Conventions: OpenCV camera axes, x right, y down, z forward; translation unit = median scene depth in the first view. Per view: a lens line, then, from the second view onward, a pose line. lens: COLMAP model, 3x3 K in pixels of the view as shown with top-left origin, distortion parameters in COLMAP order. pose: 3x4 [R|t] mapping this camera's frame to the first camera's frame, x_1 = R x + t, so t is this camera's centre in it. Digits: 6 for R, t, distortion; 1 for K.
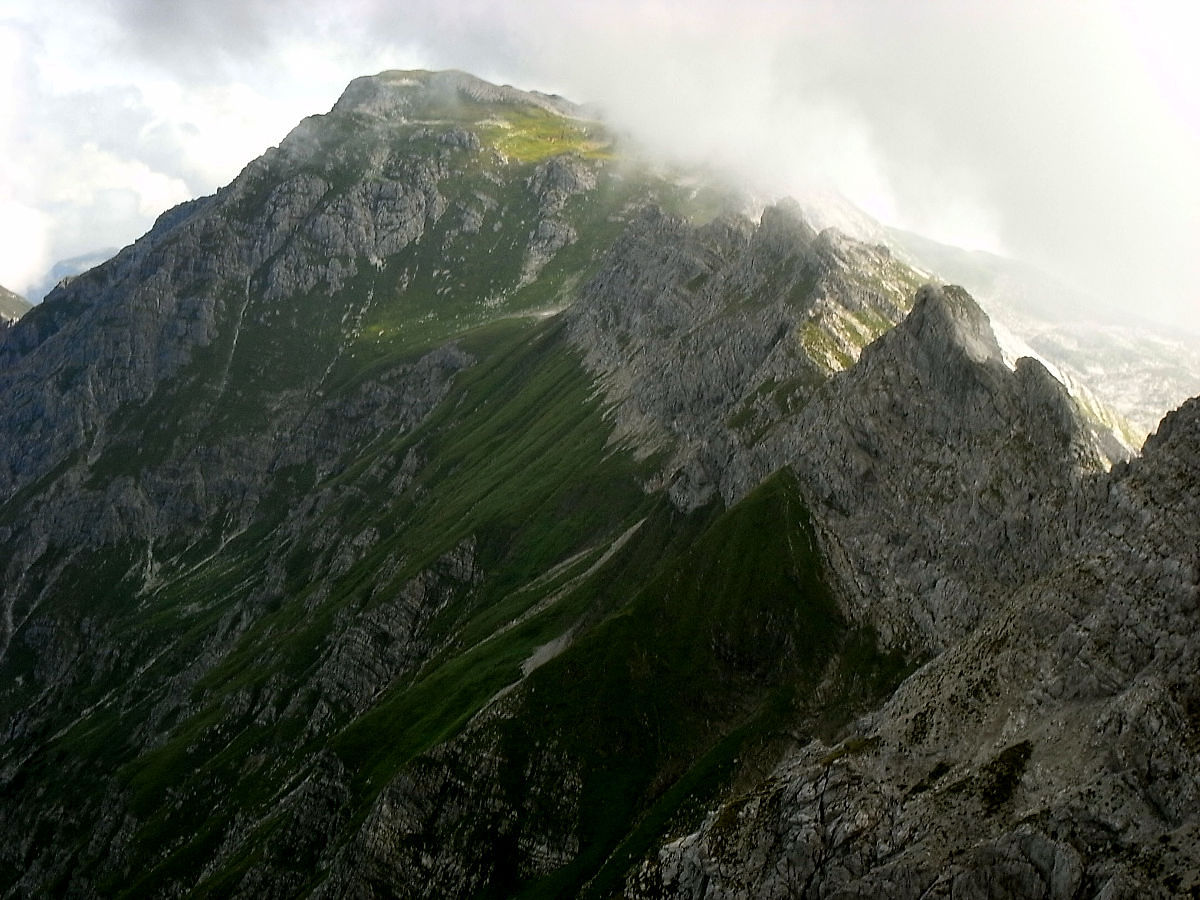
lens RADIAL K [[2163.0, 0, 650.4], [0, 2163.0, 445.1], [0, 0, 1]] dist [0.138313, 0.000000]
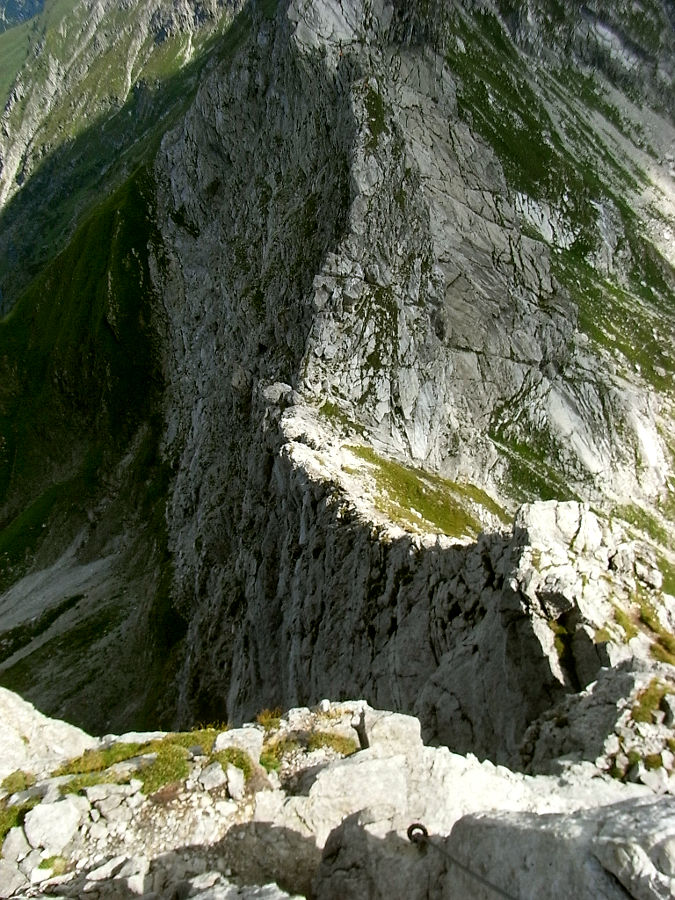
lens RADIAL K [[773.0, 0, 327.1], [0, 773.0, 465.3], [0, 0, 1]] dist [-0.147951, 0.150738]
pose [[0.967978, 0.126911, -0.216591, 0.146126], [0.022349, 0.815802, 0.577900, -0.044038], [0.250038, -0.564235, 0.786842, 0.490718]]
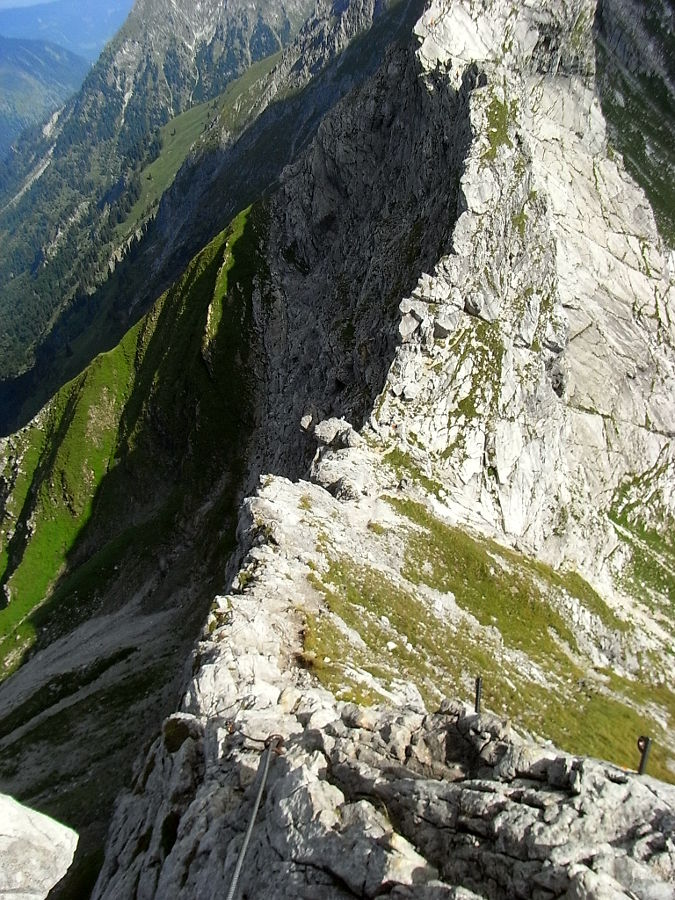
lens RADIAL K [[773.0, 0, 326.5], [0, 773.0, 466.2], [0, 0, 1]] dist [-0.147951, 0.150738]
pose [[0.899442, 0.192893, -0.392169, 0.148746], [0.030544, 0.867391, 0.496689, -0.030213], [0.435972, -0.458722, 0.774276, 0.509686]]
